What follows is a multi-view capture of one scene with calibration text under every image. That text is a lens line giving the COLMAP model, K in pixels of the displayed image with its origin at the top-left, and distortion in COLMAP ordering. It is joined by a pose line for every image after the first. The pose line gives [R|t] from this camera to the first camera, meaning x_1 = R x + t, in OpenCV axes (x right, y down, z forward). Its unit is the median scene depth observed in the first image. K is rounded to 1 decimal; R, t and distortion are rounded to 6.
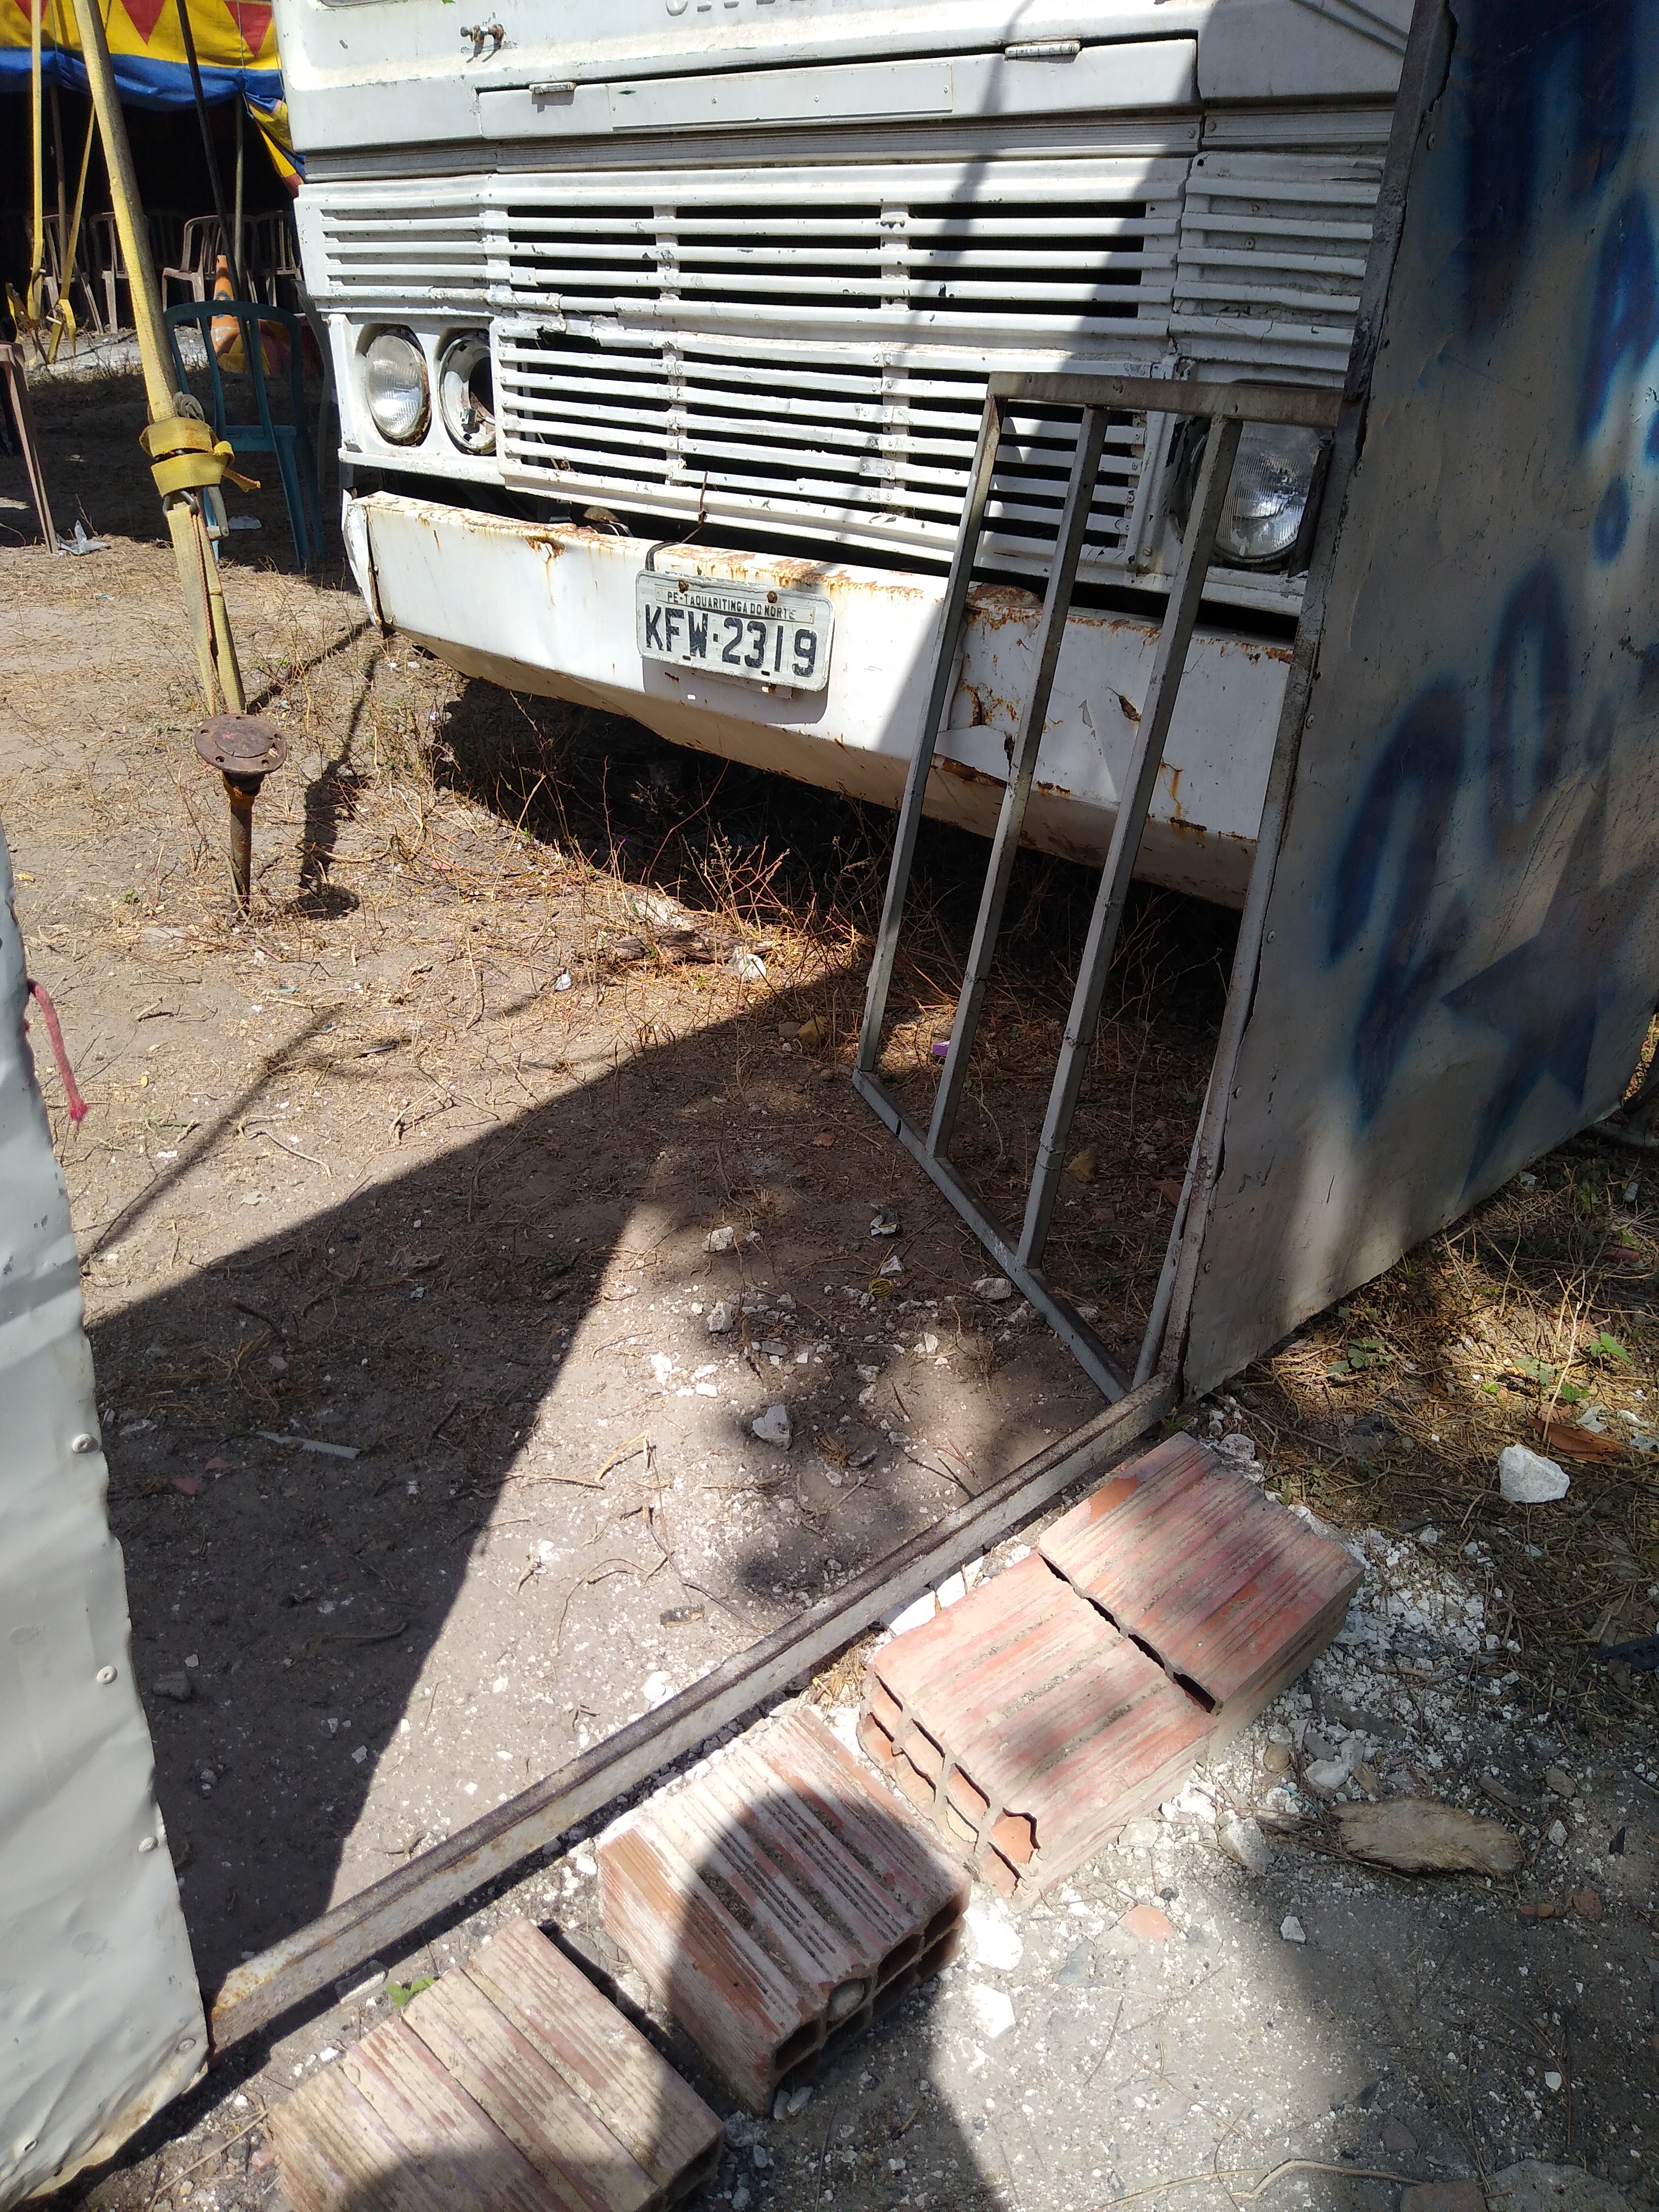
lens RADIAL K [[1694.2, 0, 826.7], [0, 1694.2, 1099.3], [0, 0, 1]] dist [0.089632, -0.154580]
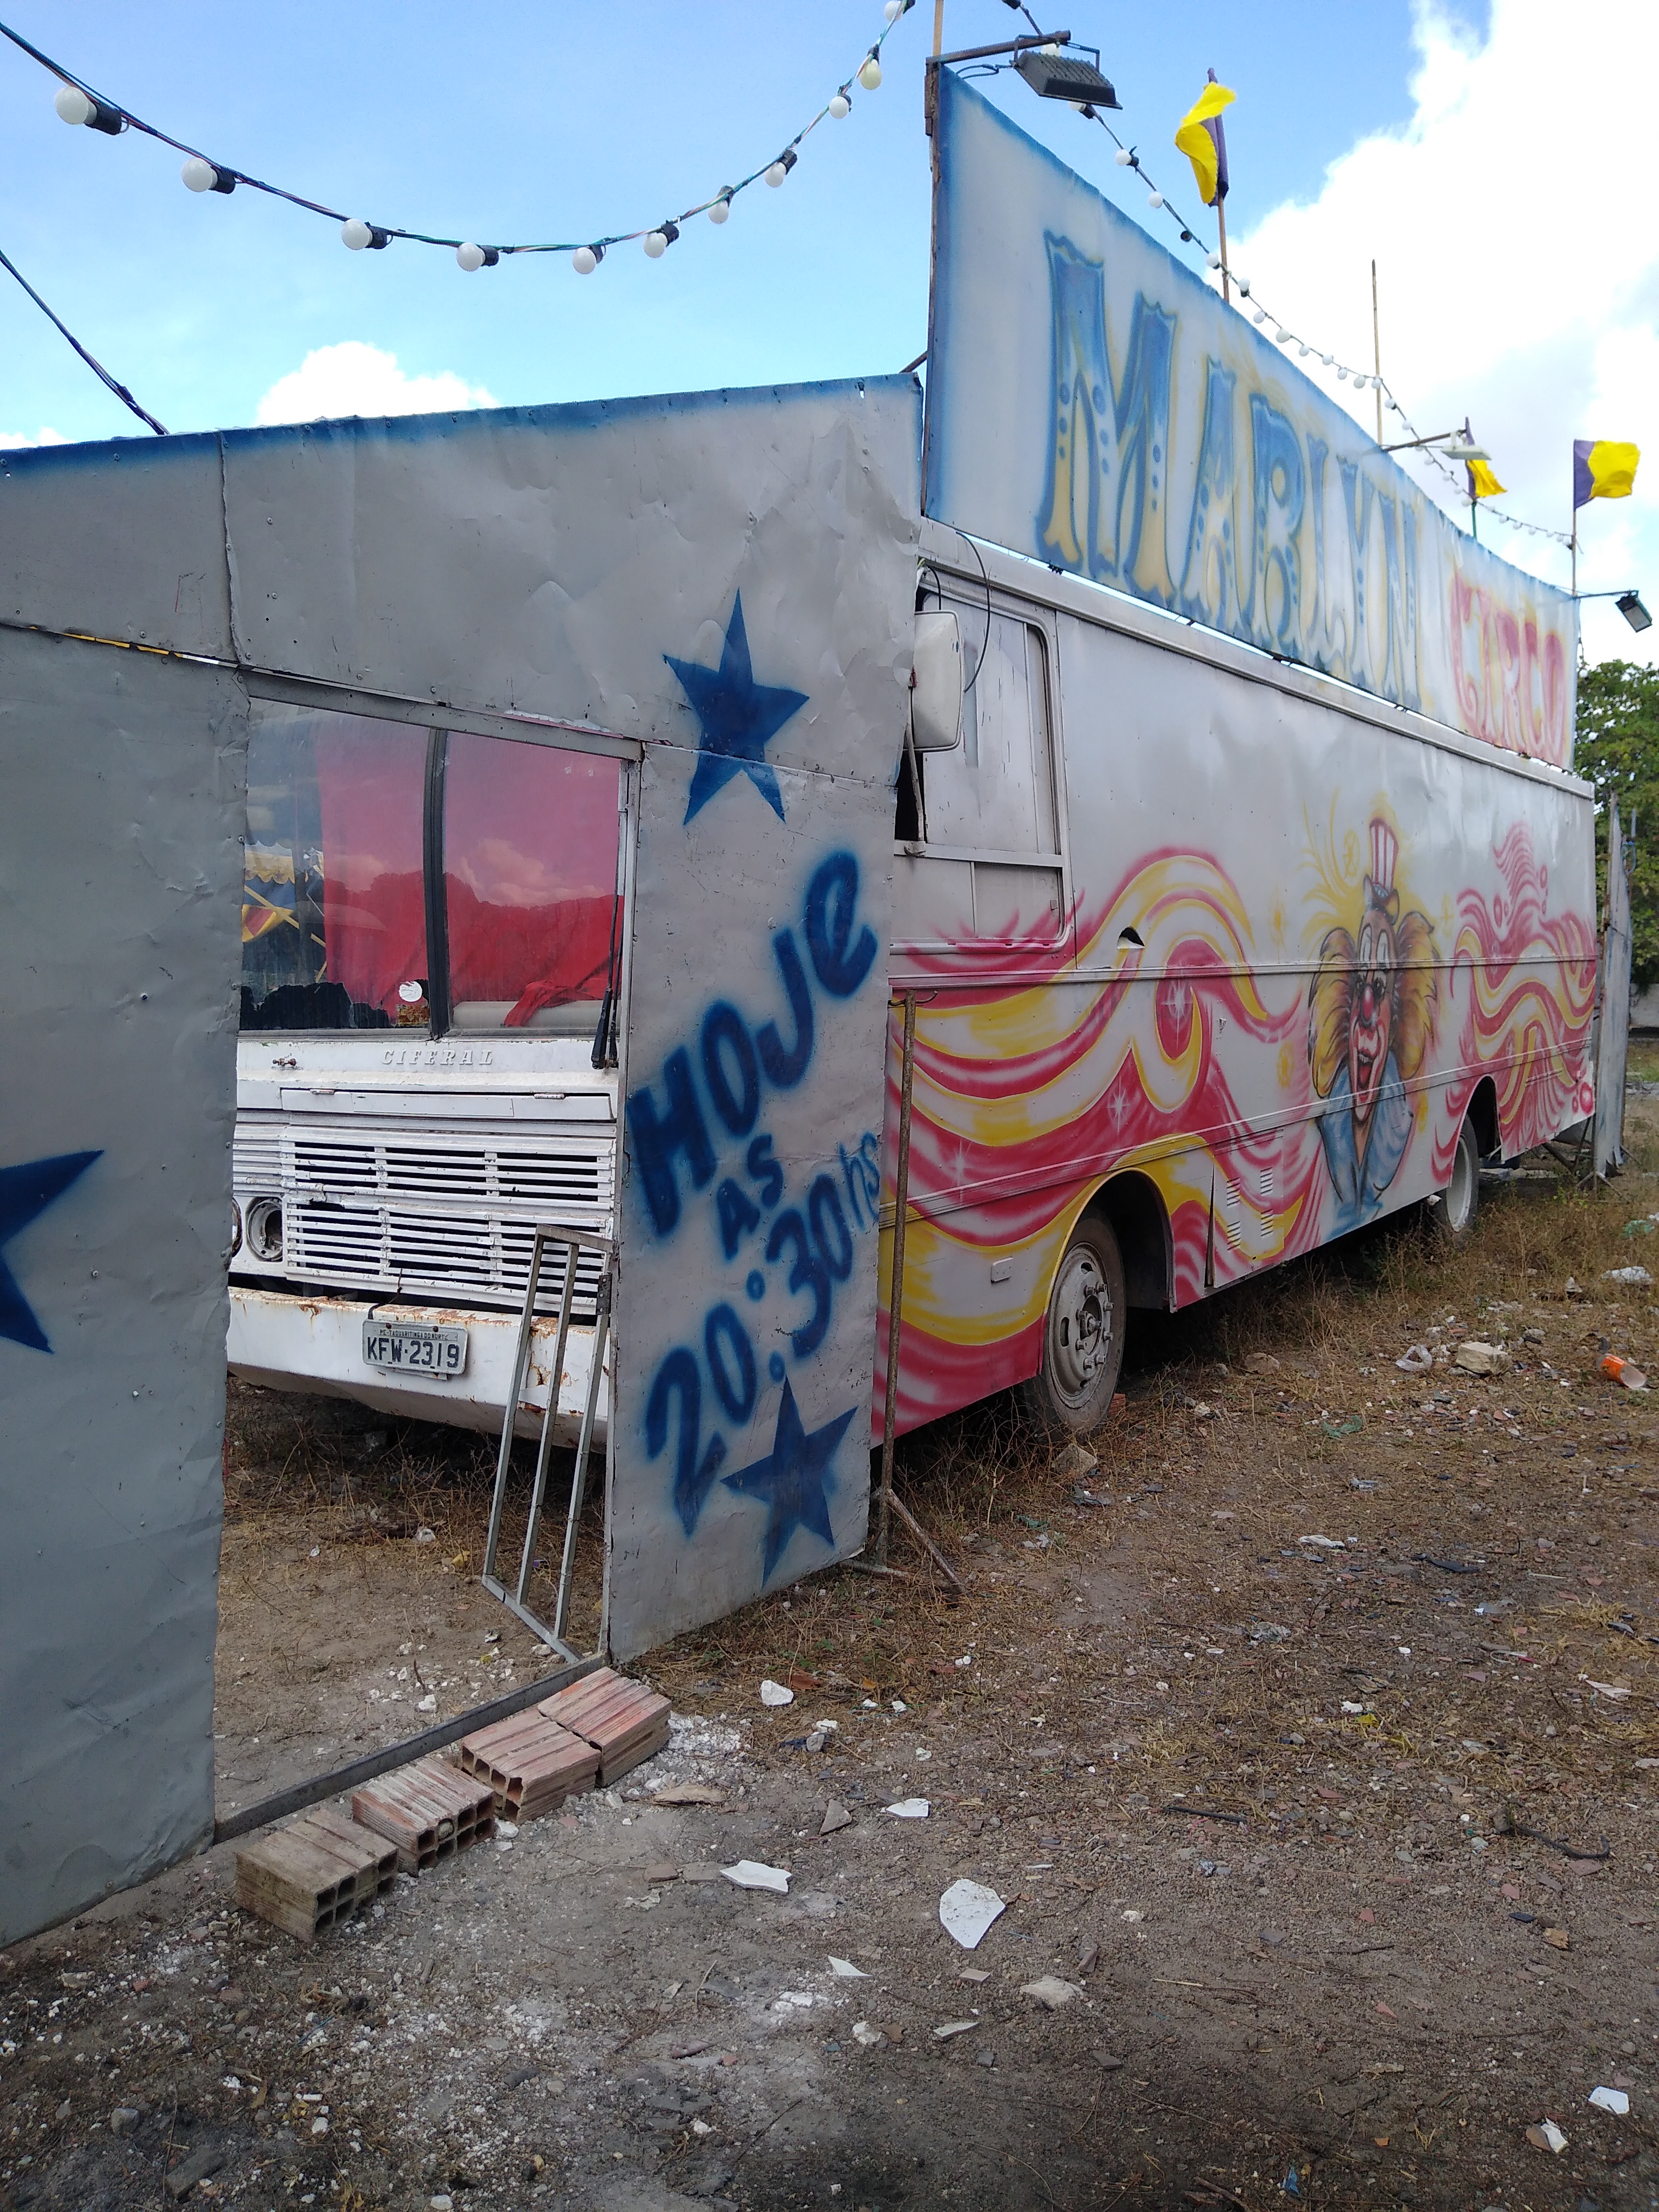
lens RADIAL K [[1694.2, 0, 826.7], [0, 1694.2, 1099.3], [0, 0, 1]] dist [0.089632, -0.154580]
pose [[0.984501, -0.033025, 0.172242, 0.079217], [0.098769, 0.915960, -0.388925, 0.259400], [-0.144923, 0.399909, 0.905025, -0.907568]]
